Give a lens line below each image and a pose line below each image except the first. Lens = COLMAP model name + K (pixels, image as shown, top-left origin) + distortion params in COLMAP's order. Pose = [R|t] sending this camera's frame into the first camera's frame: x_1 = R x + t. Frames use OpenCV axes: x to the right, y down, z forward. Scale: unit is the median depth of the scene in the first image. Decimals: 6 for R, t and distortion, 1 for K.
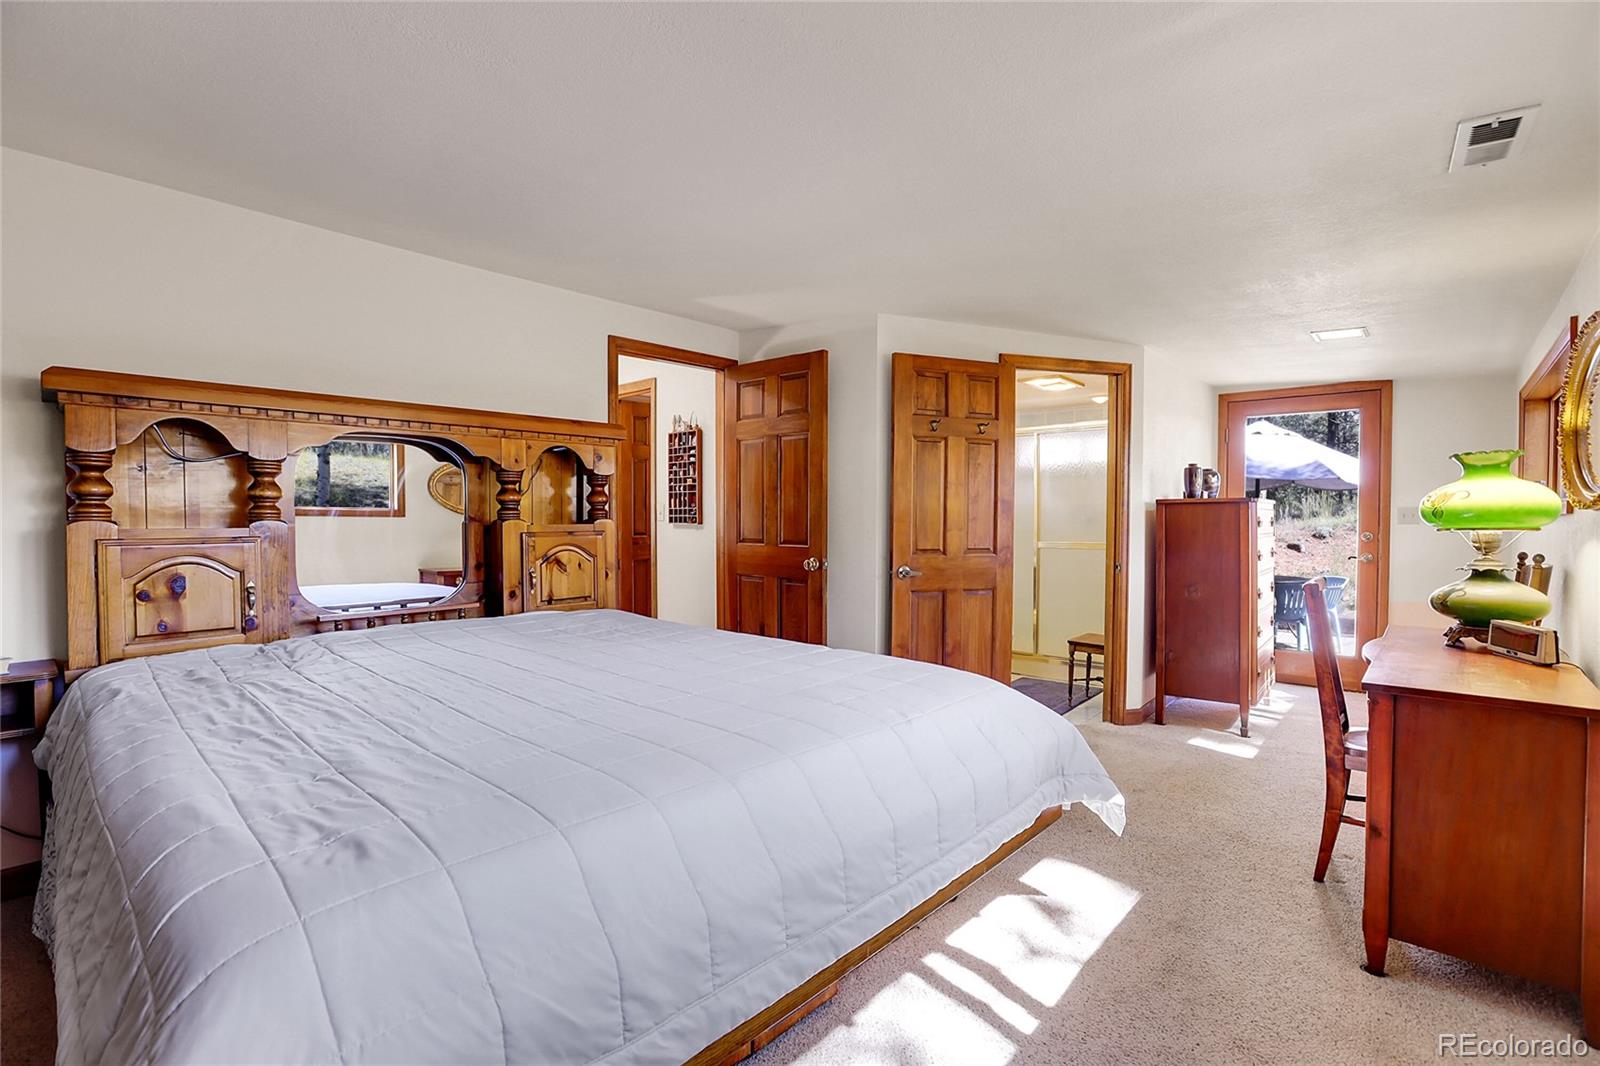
lens RADIAL K [[722.2, 0, 805.9], [0, 722.2, 528.5], [0, 0, 1]] dist [-0.055800, 0.018000]
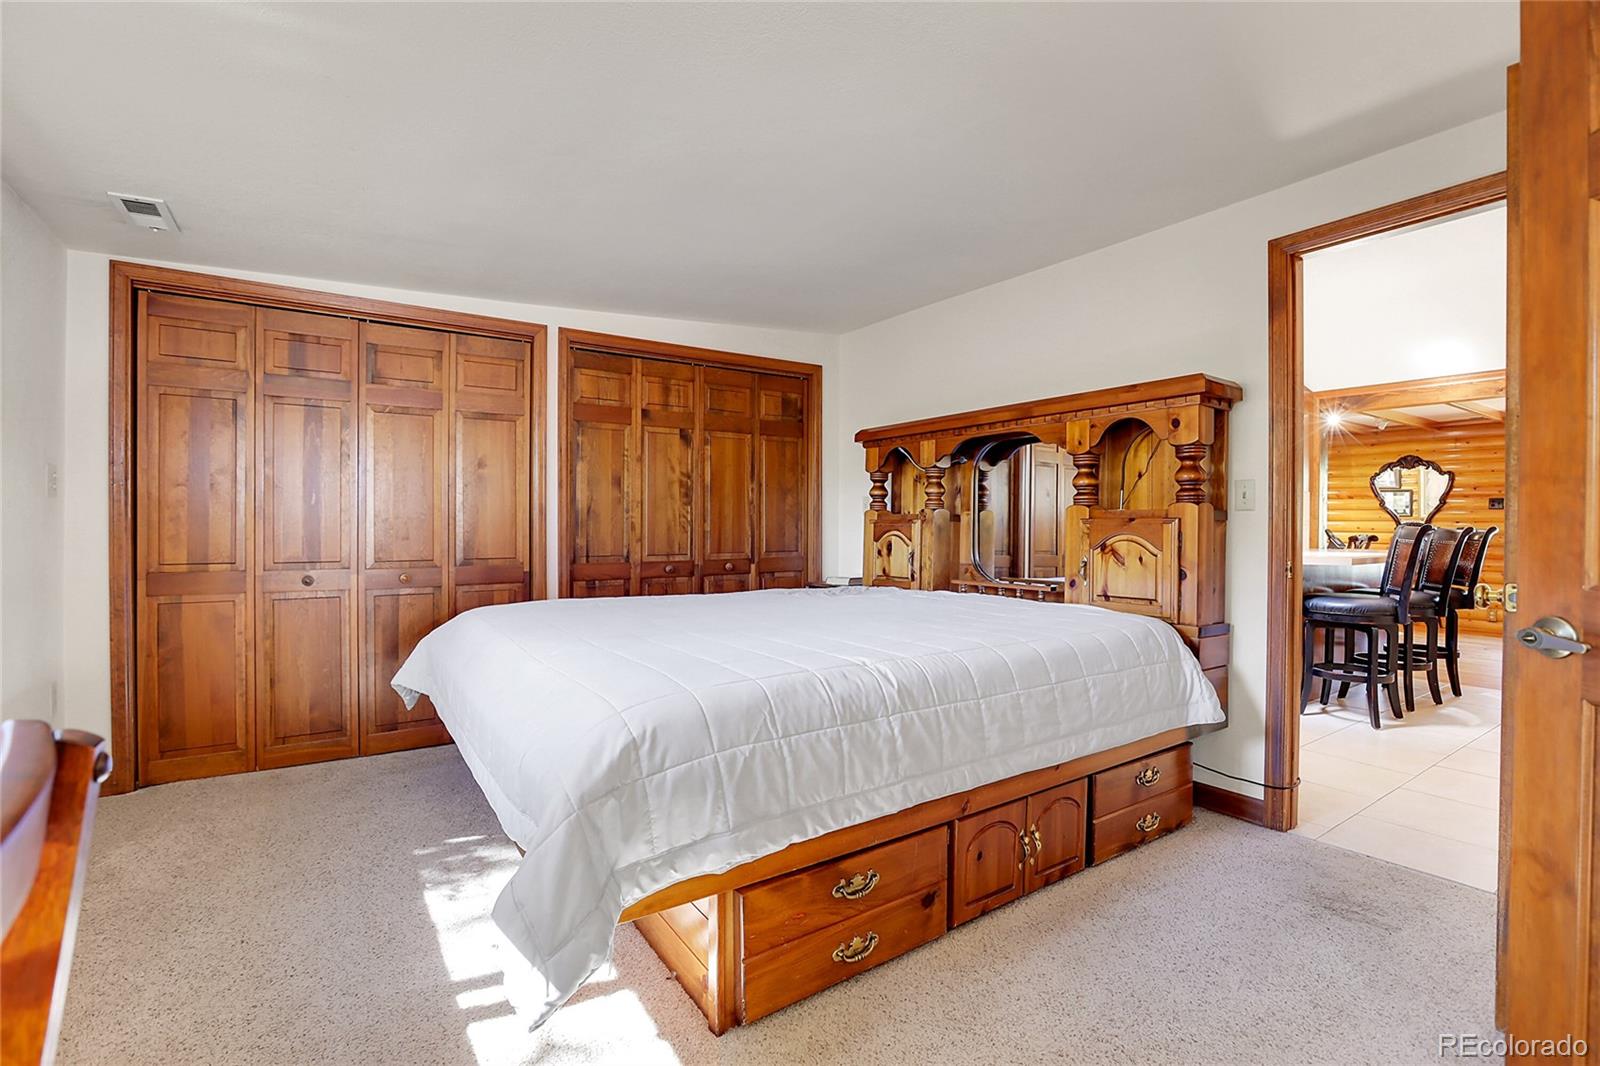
lens RADIAL K [[722.2, 0, 805.9], [0, 722.2, 528.5], [0, 0, 1]] dist [-0.055800, 0.018000]
pose [[-0.223108, 0.003082, -0.974789, 0.600752], [-0.021857, 0.999728, 0.008163, 0.019017], [0.974549, 0.023127, -0.222980, 0.864014]]
